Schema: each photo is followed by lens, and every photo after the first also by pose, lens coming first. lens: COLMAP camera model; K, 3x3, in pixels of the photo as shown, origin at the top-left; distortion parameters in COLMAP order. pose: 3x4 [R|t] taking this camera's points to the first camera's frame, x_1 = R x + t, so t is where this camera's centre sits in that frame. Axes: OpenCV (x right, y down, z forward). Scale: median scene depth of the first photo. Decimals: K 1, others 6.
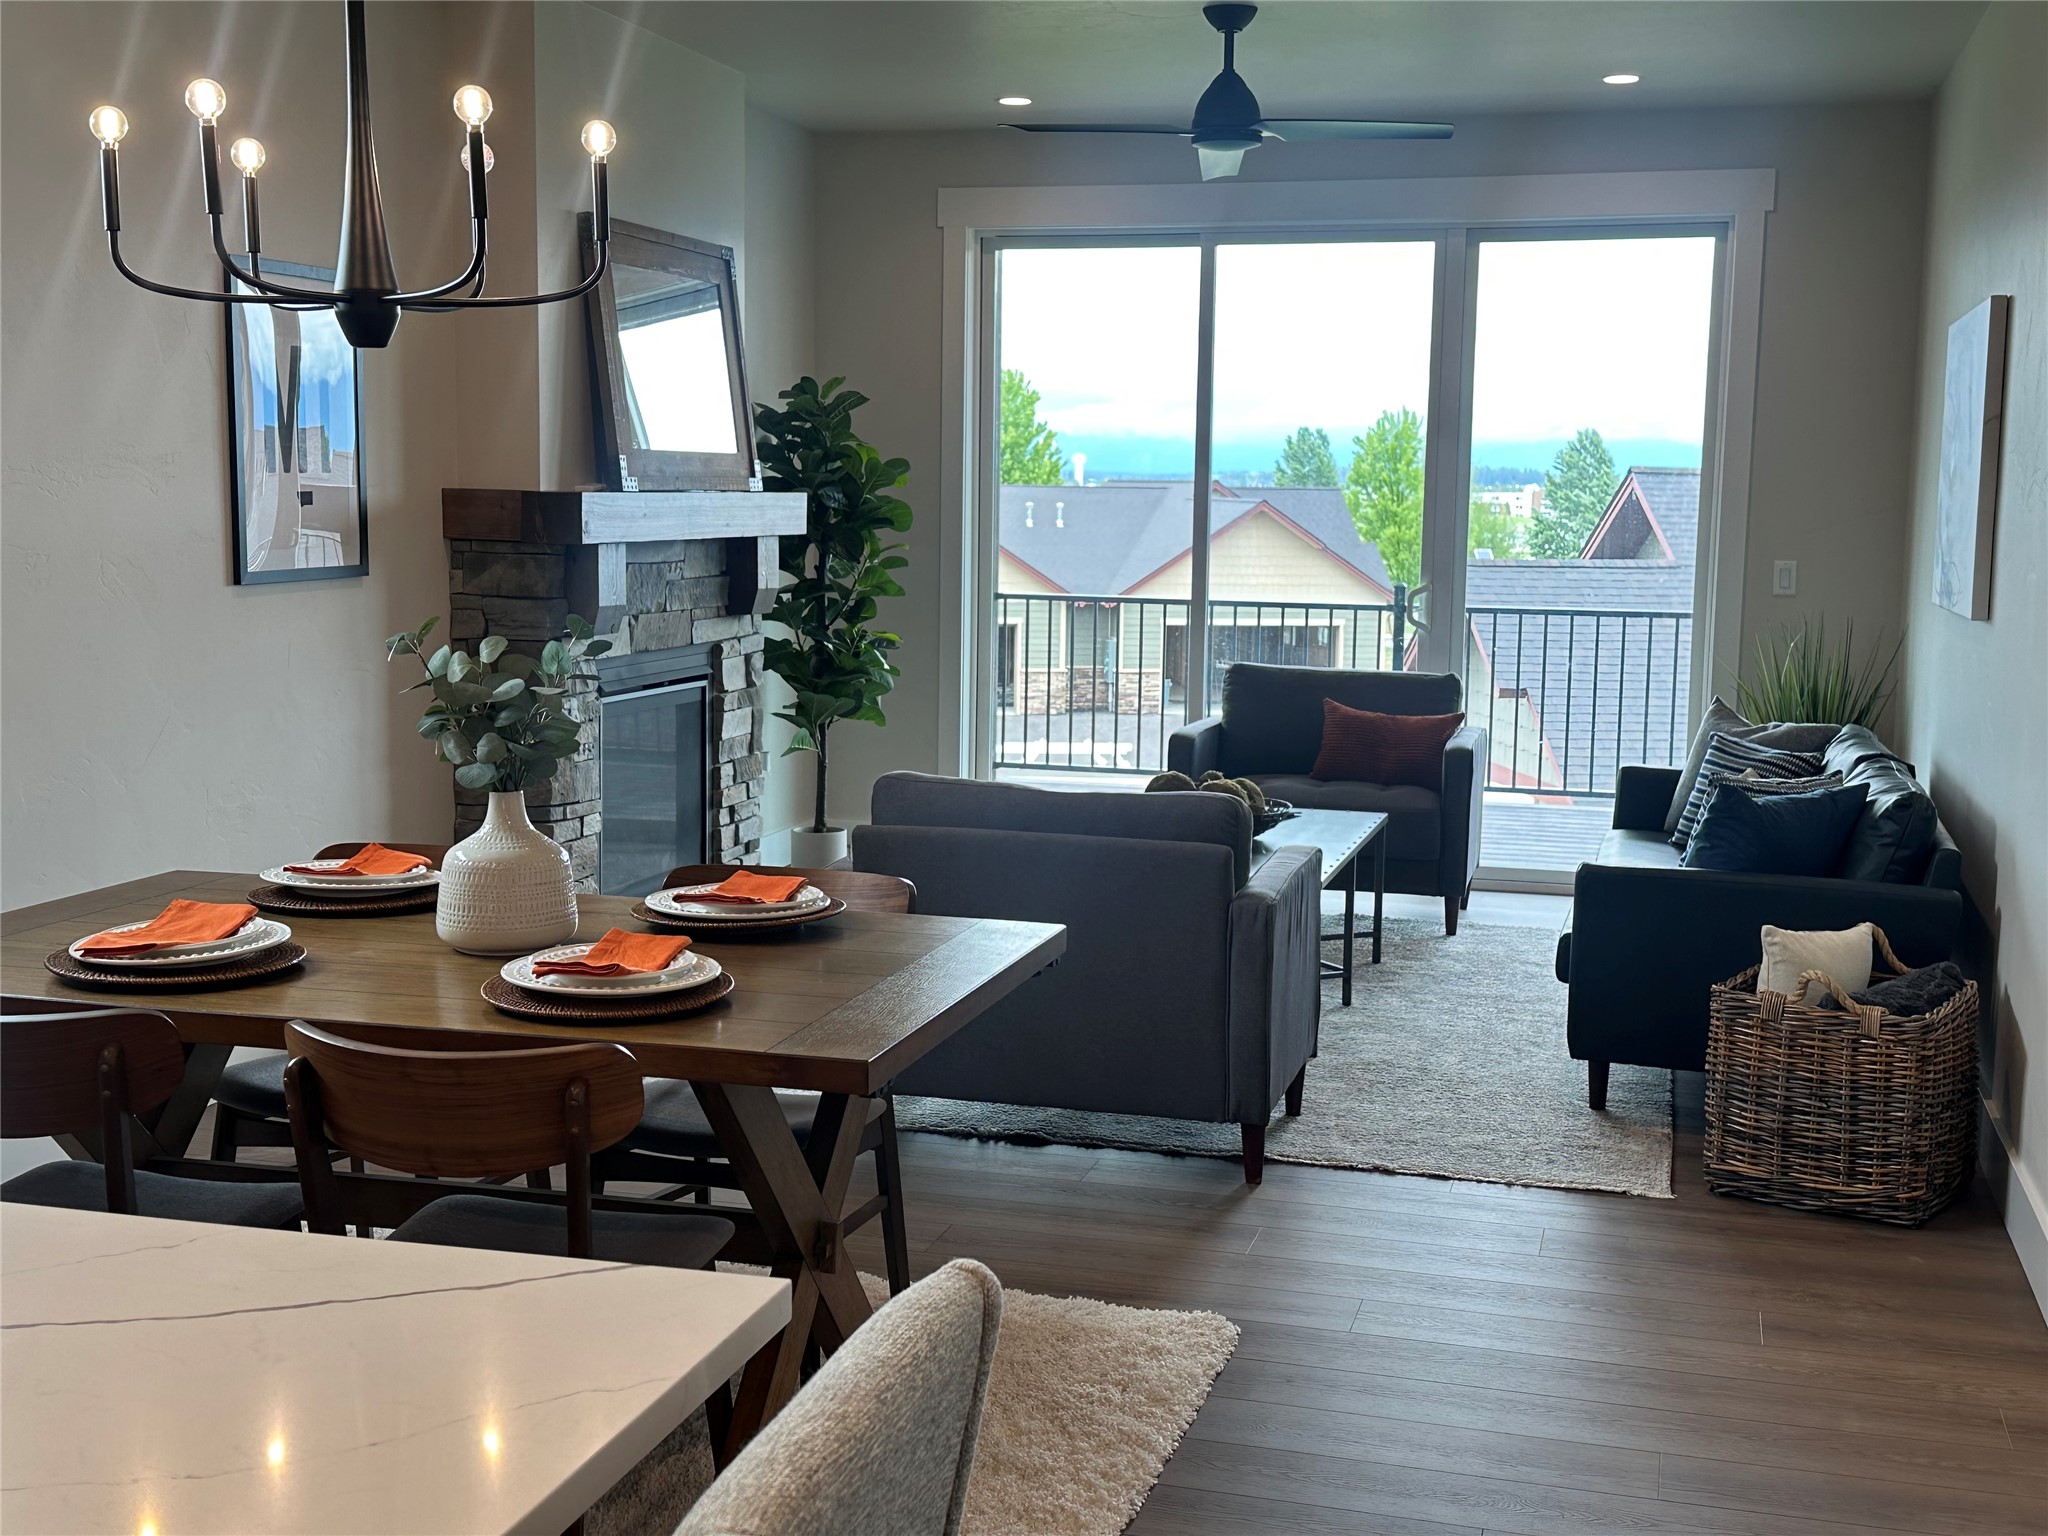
lens RADIAL K [[2425.8, 0, 1021.2], [0, 2425.8, 766.8], [0, 0, 1]] dist [0.032196, 0.000000]
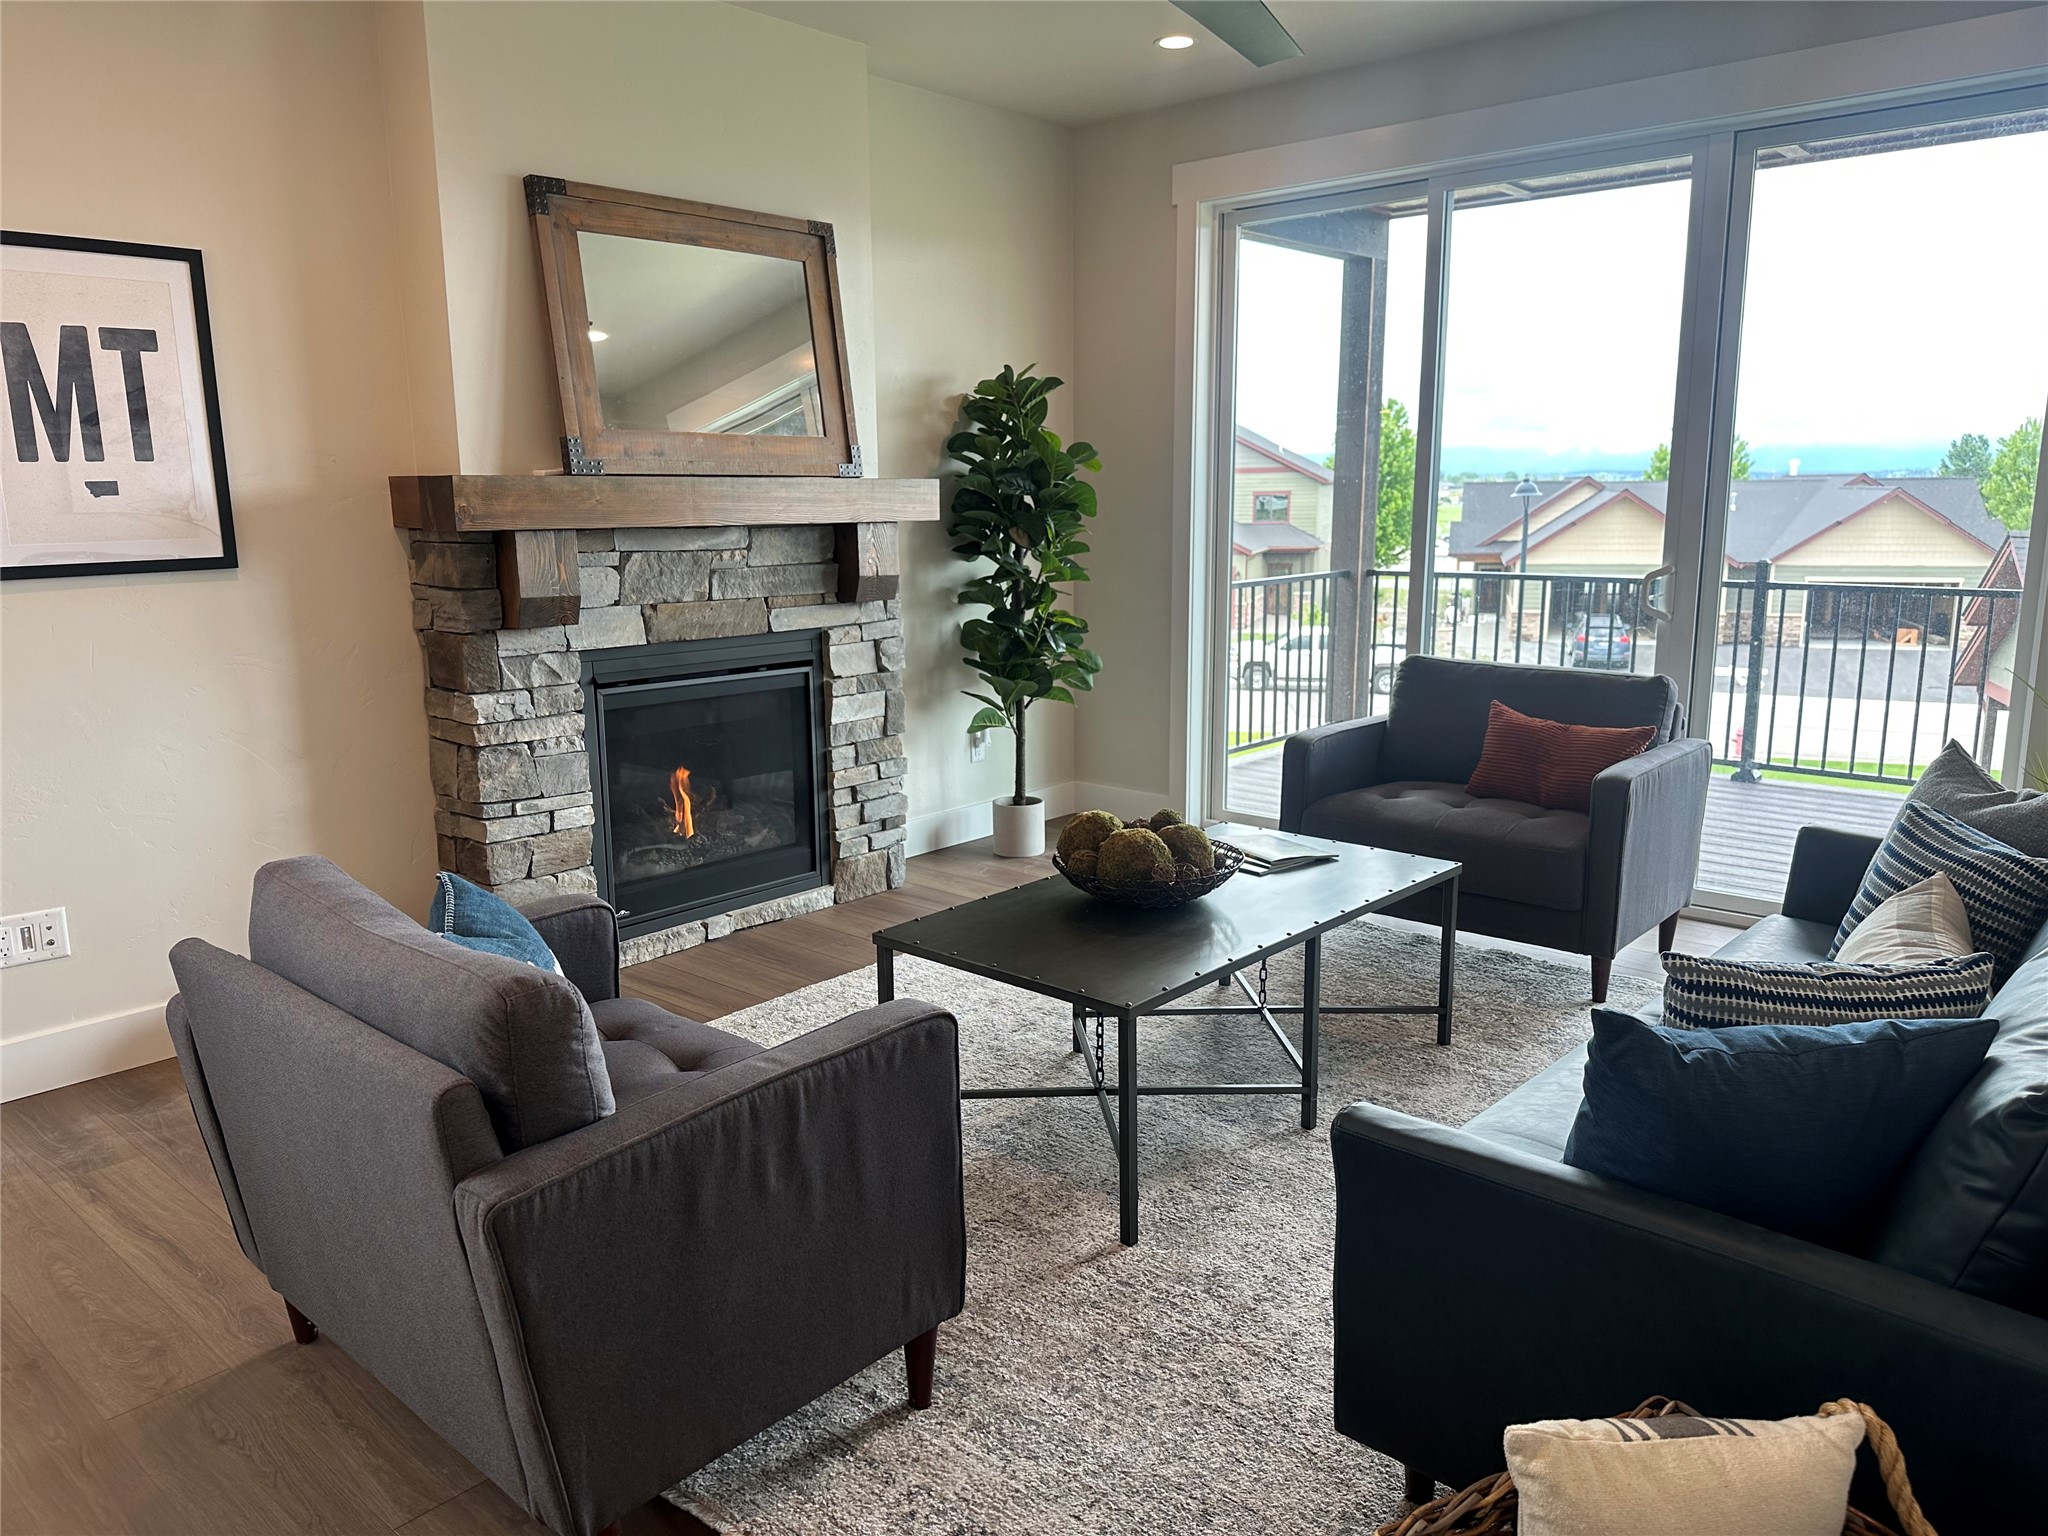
lens RADIAL K [[1434.9, 0, 1043.5], [0, 1434.9, 778.8], [0, 0, 1]] dist [0.031054, -0.036911]
pose [[0.899085, 0.065800, -0.432802, 0.221283], [-0.030202, 0.995607, 0.088624, -0.044471], [0.436732, -0.066609, 0.897122, 0.493209]]
